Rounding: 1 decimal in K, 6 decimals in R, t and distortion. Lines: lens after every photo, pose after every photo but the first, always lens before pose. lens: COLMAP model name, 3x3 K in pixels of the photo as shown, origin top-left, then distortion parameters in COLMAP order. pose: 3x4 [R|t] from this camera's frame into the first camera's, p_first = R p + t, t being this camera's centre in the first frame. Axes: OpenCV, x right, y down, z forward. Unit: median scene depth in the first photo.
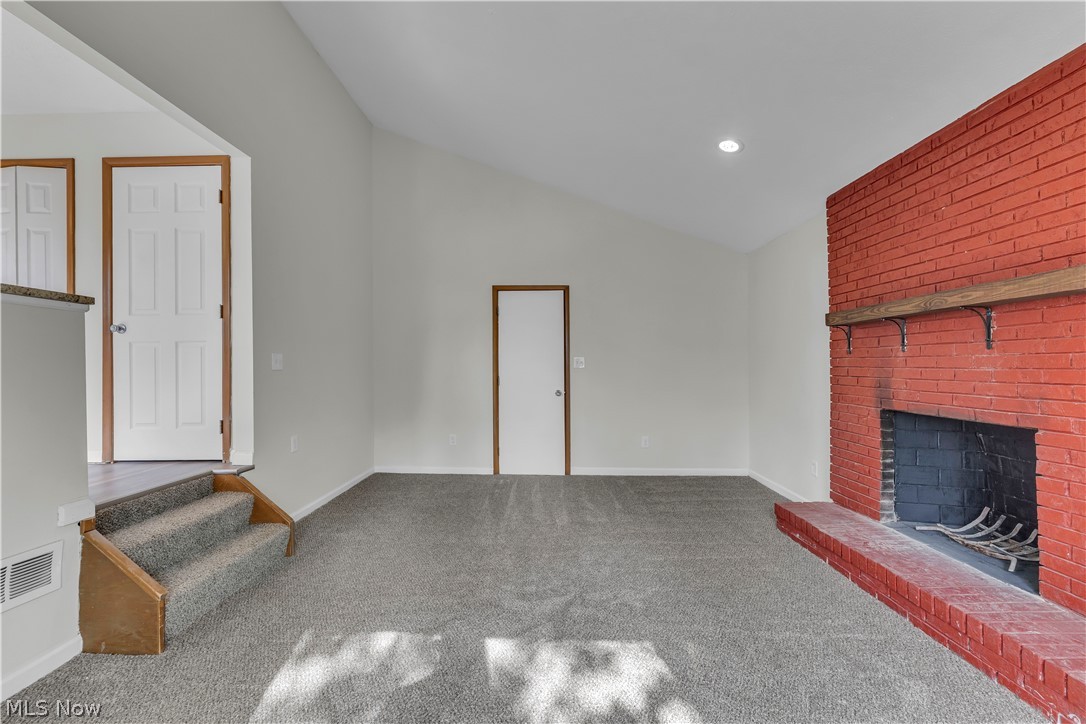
lens RADIAL K [[443.5, 0, 539.7], [0, 443.5, 364.7], [0, 0, 1]] dist [0.000489, -0.001084]
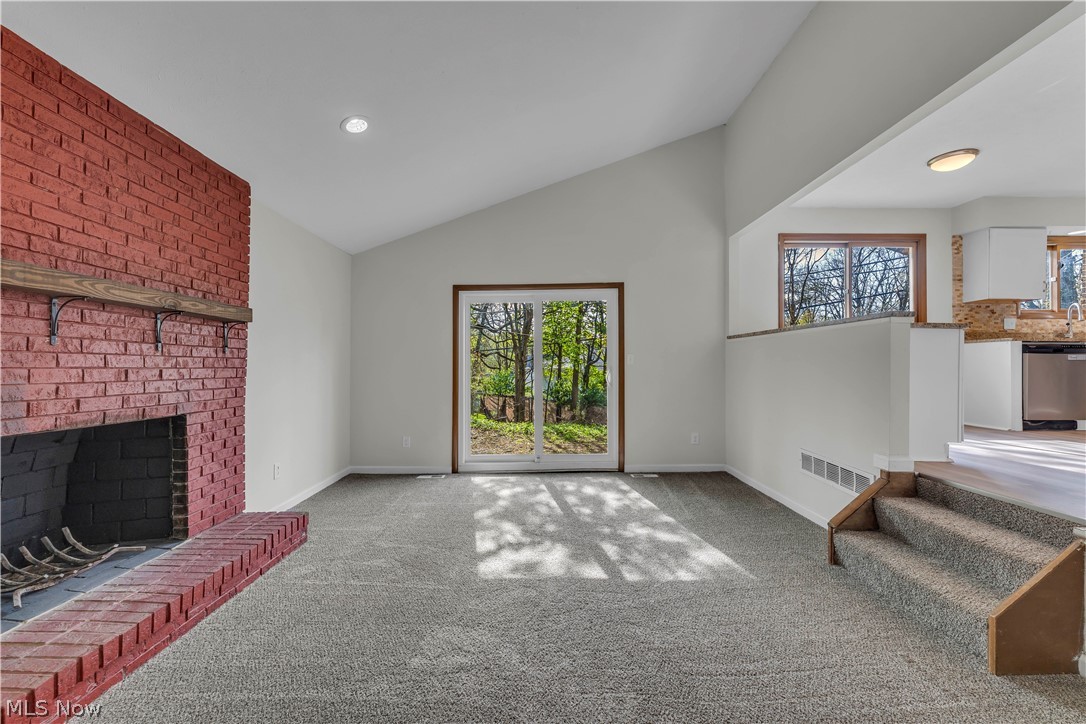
lens RADIAL K [[443.5, 0, 540.2], [0, 443.5, 364.8], [0, 0, 1]] dist [0.000489, -0.001084]
pose [[-0.999549, 0.007033, -0.029203, 0.080701], [0.007406, 0.999892, -0.012668, 0.017724], [0.029110, -0.012879, -0.999493, 1.808331]]
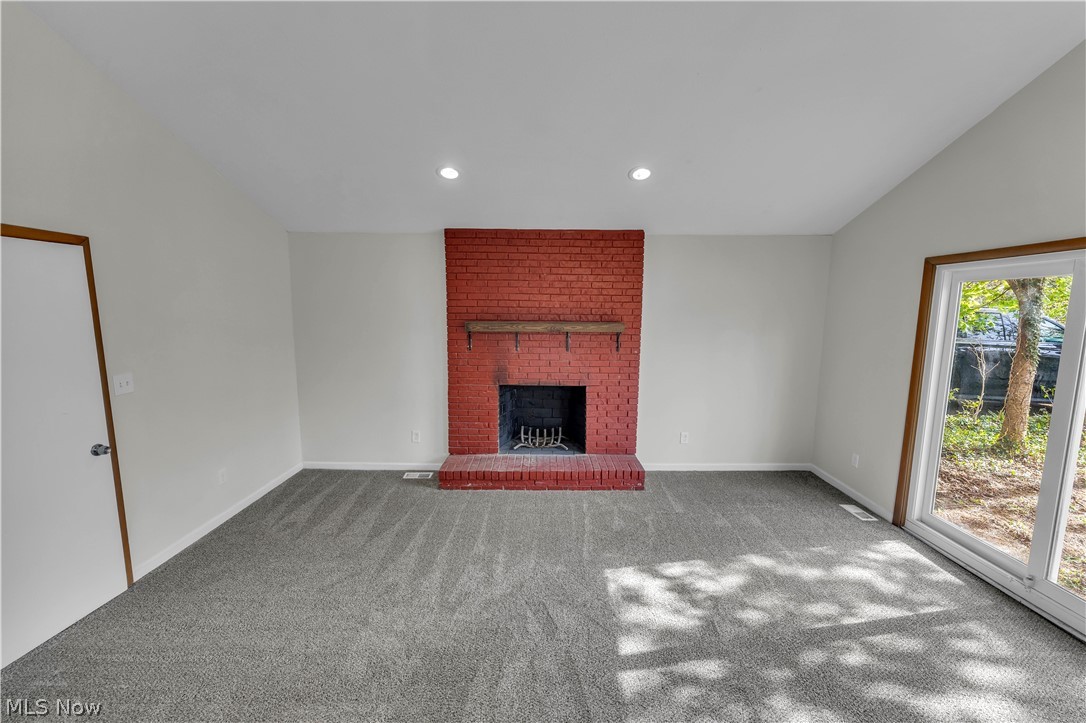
lens RADIAL K [[443.5, 0, 542.2], [0, 443.5, 362.3], [0, 0, 1]] dist [0.000489, -0.001084]
pose [[-0.014503, -0.130414, 0.991354, -0.915065], [-0.013012, 0.991398, 0.130229, -0.217322], [-0.999810, -0.011011, -0.016075, 0.979477]]
